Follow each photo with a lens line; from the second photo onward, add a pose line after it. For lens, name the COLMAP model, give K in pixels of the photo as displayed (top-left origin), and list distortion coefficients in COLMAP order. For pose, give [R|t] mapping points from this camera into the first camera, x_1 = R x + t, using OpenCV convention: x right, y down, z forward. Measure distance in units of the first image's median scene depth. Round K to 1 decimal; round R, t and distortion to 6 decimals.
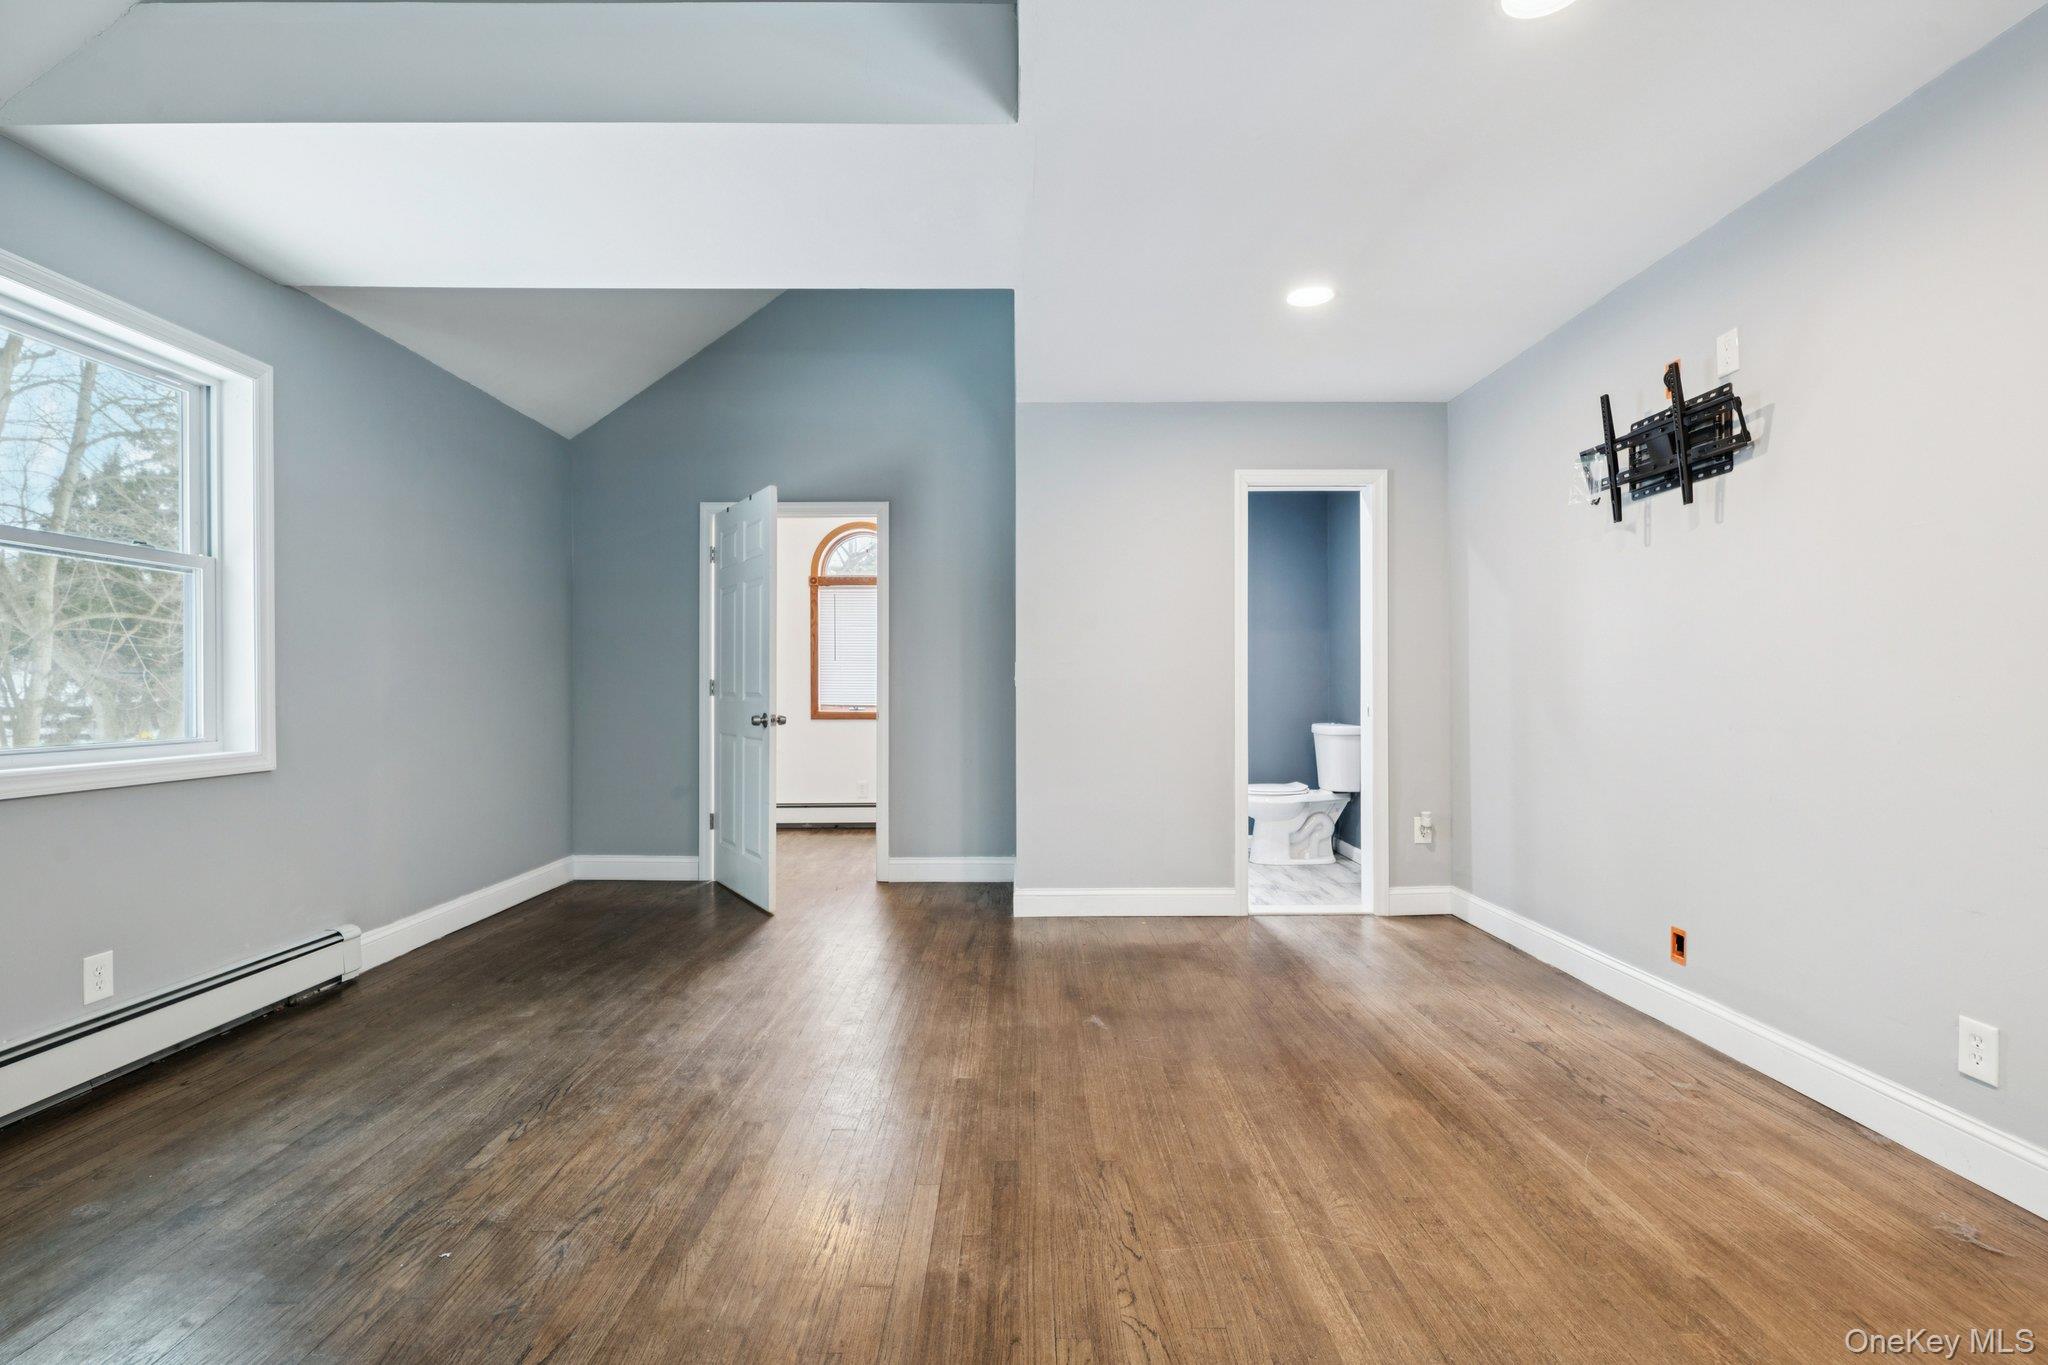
lens RADIAL K [[933.5, 0, 1024.0], [0, 933.5, 682.5], [0, 0, 1]] dist [0.001719, -0.000093]
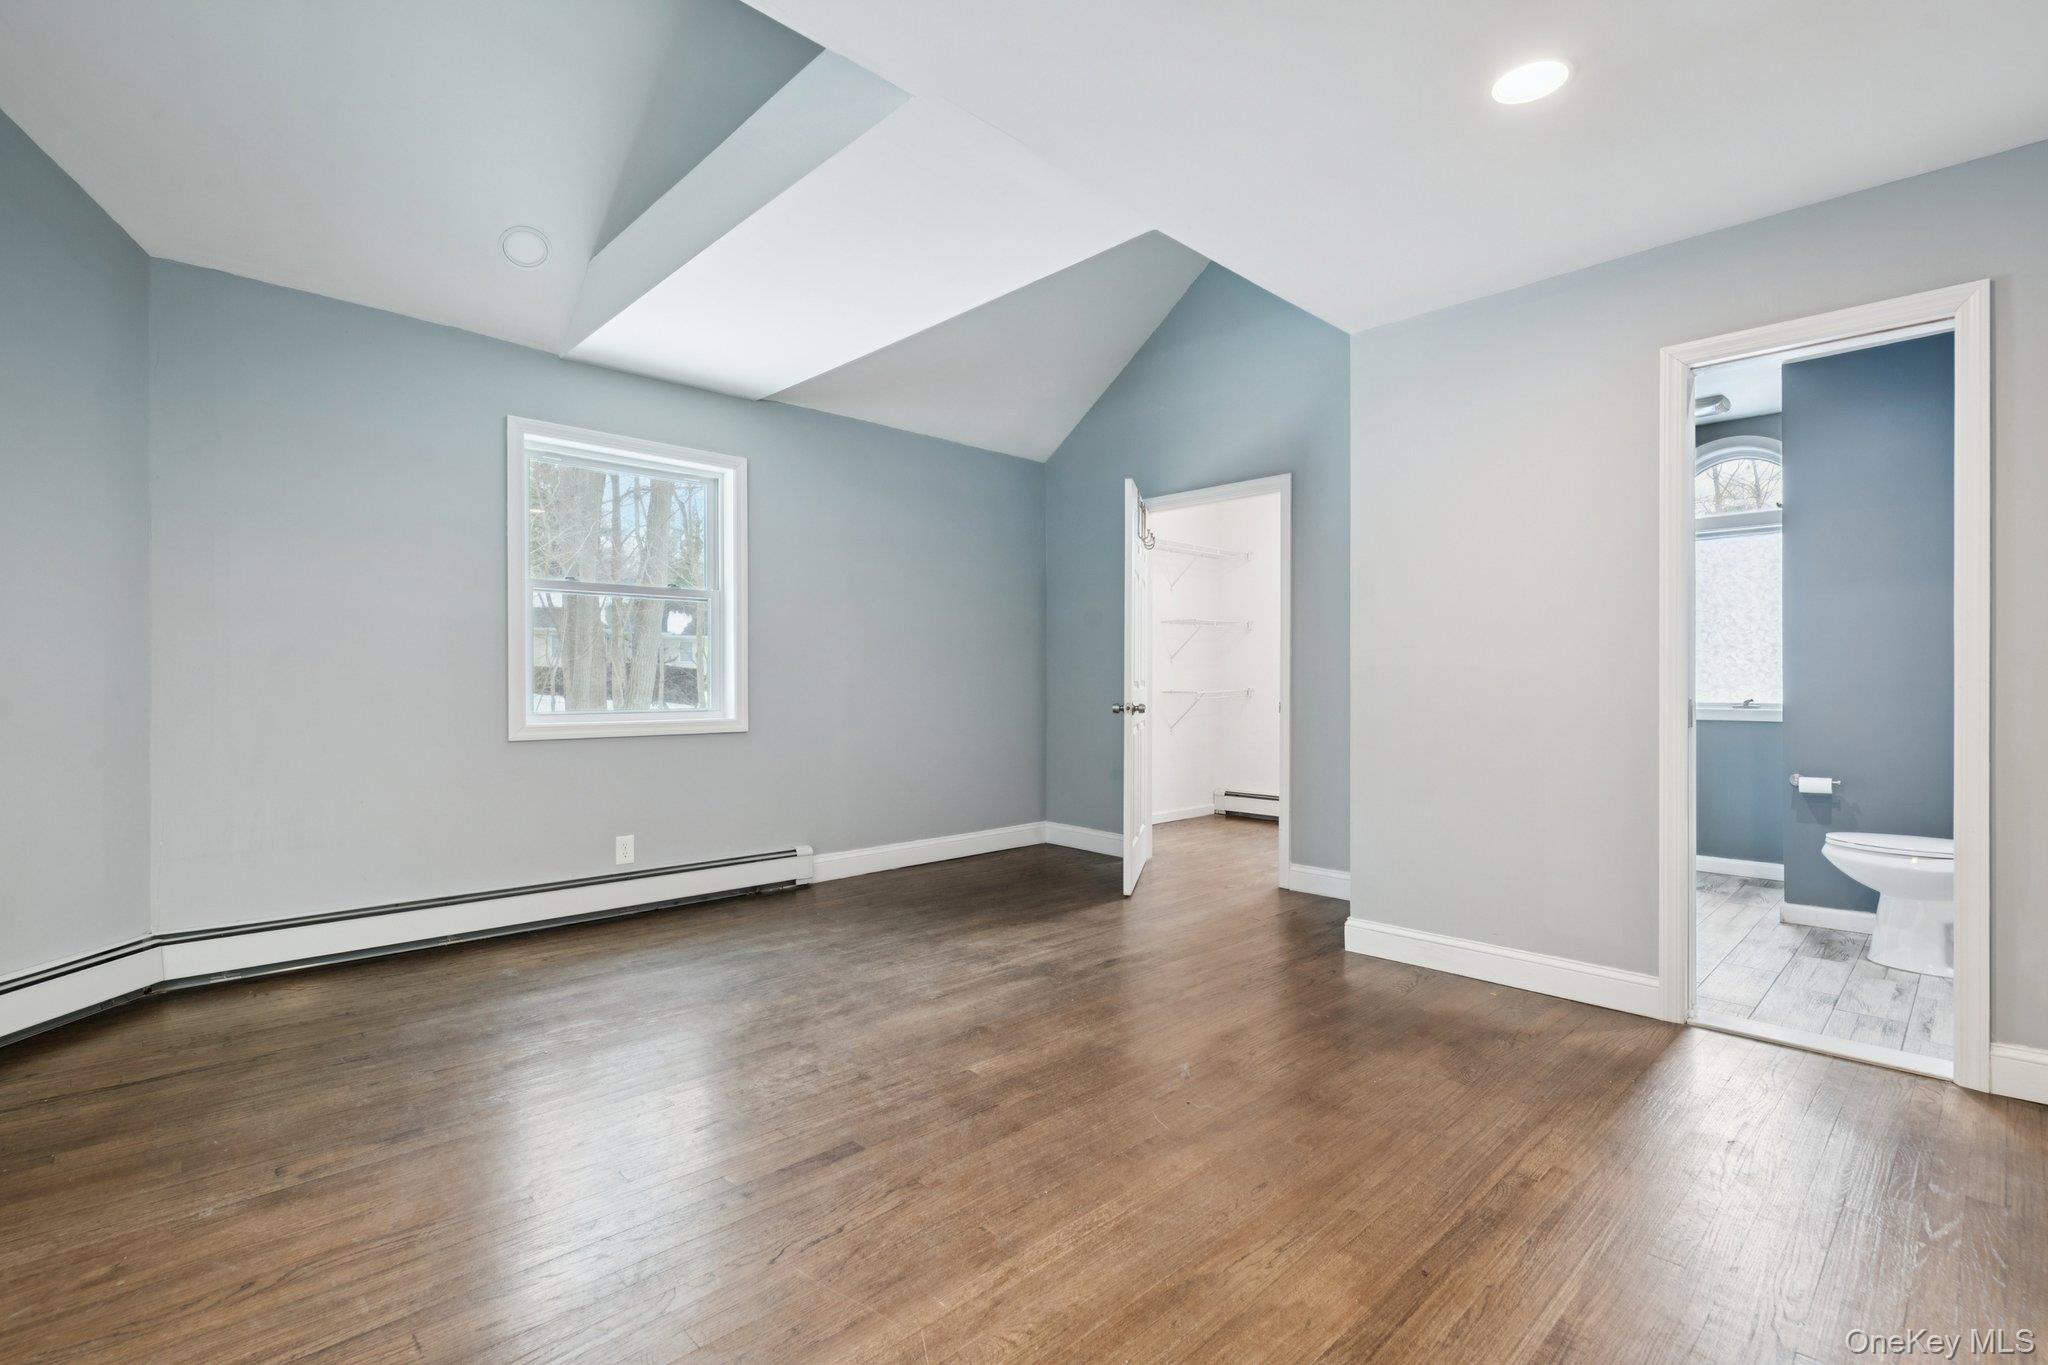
lens RADIAL K [[939.9, 0, 1019.1], [0, 939.9, 673.9], [0, 0, 1]] dist [0.001417, 0.000088]
pose [[0.687950, -0.000981, -0.725757, 0.598299], [0.001252, 0.999999, -0.000166, 0.003675], [0.725757, -0.000794, 0.687951, 0.305847]]
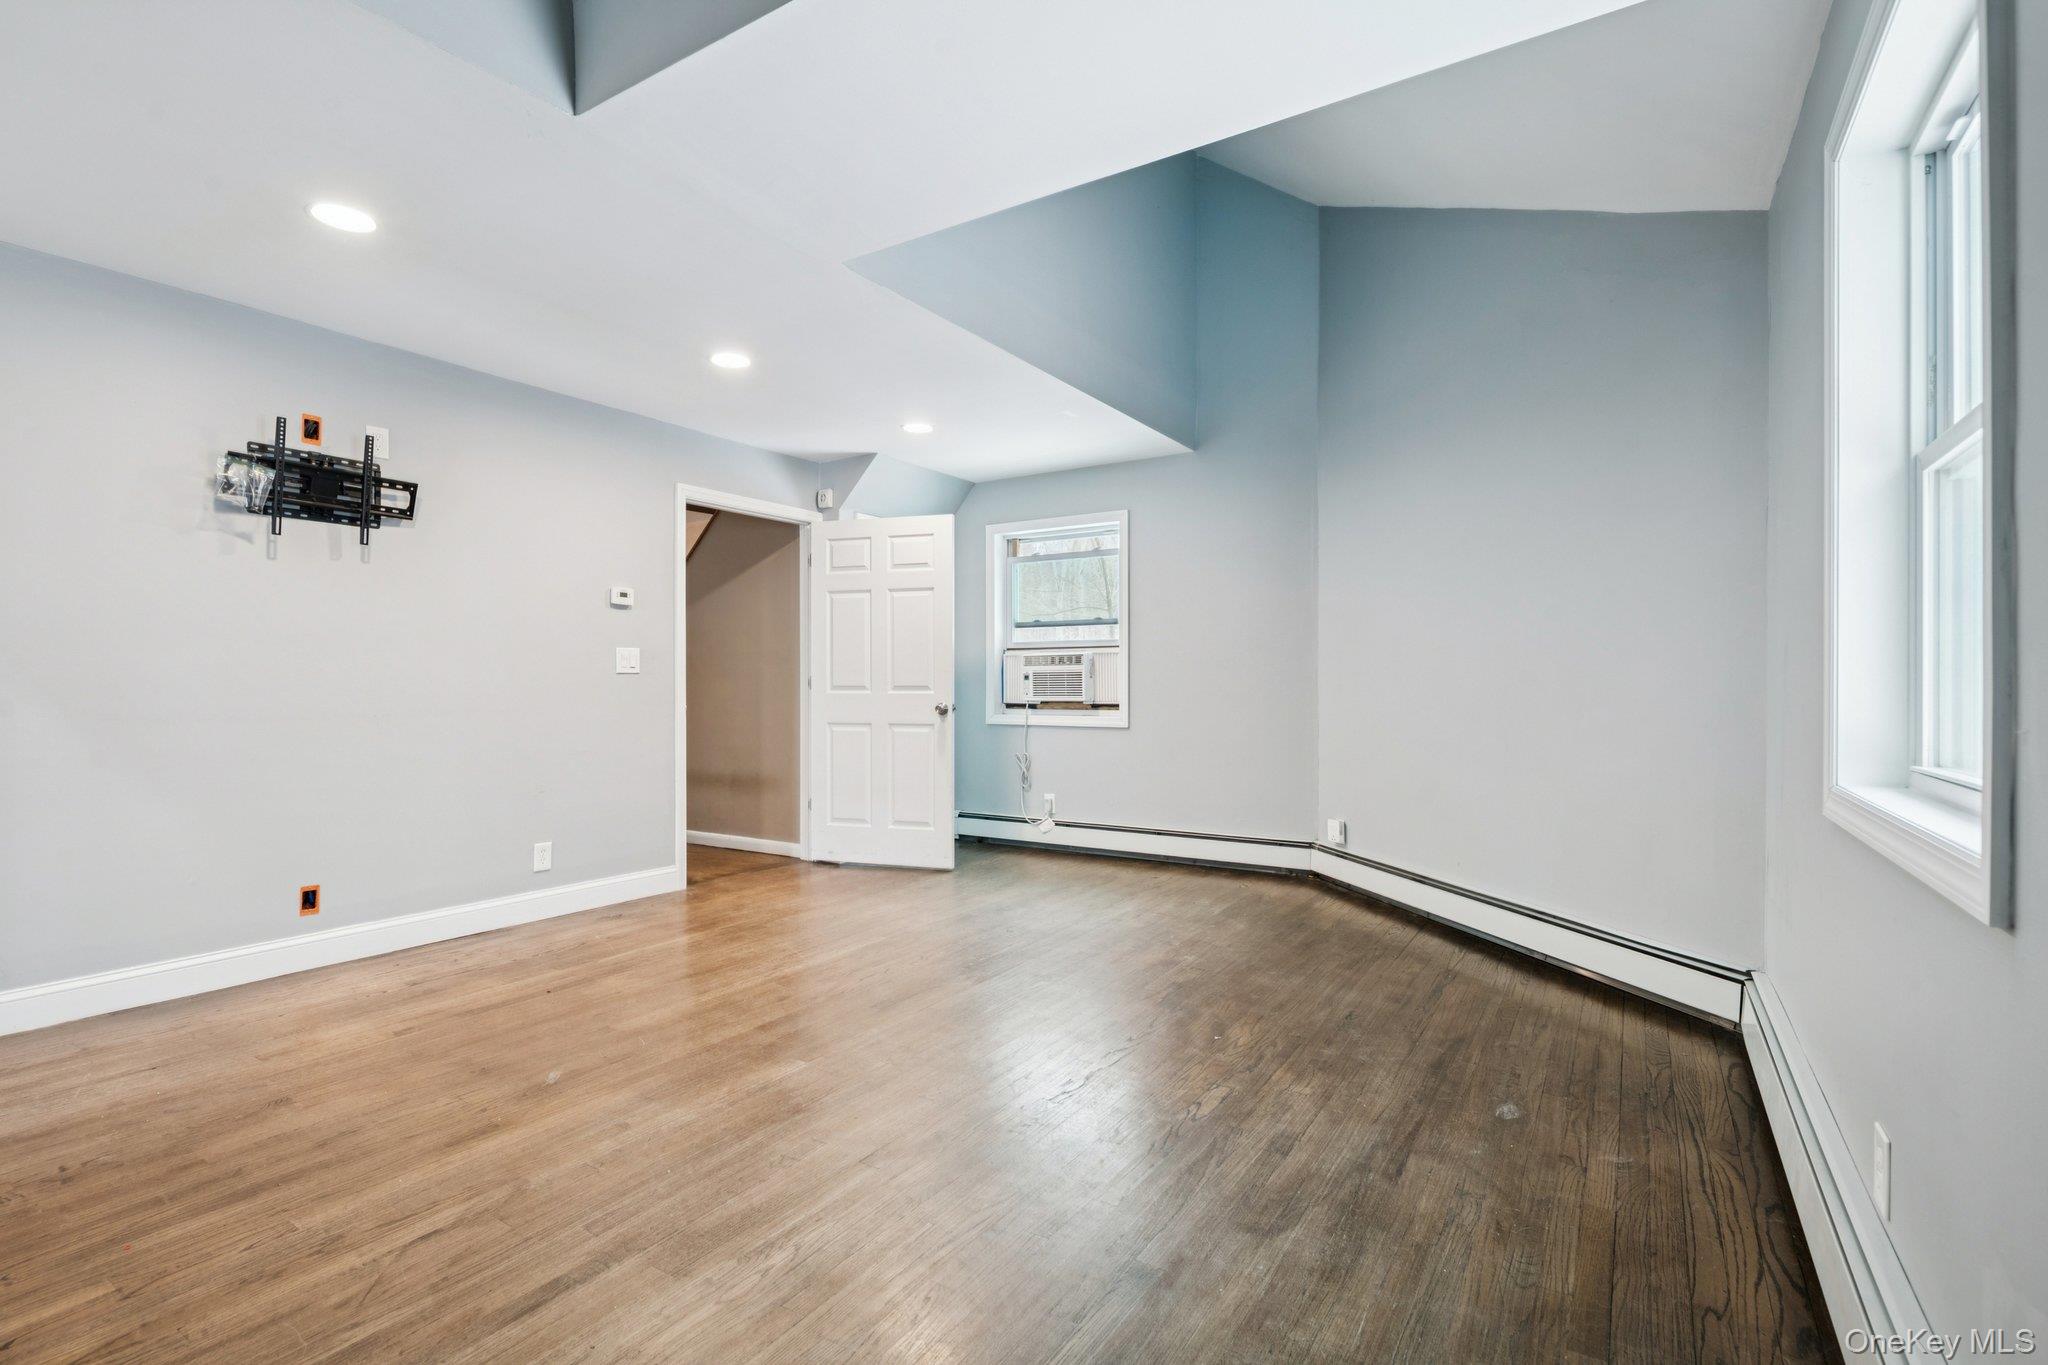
lens RADIAL K [[963.9, 0, 1024.7], [0, 963.9, 680.9], [0, 0, 1]] dist [0.001943, -0.003998]
pose [[-0.842586, 0.006593, 0.538521, -0.736751], [0.000093, 0.999927, -0.012095, 0.014098], [-0.538561, -0.010141, -0.842525, 1.535832]]
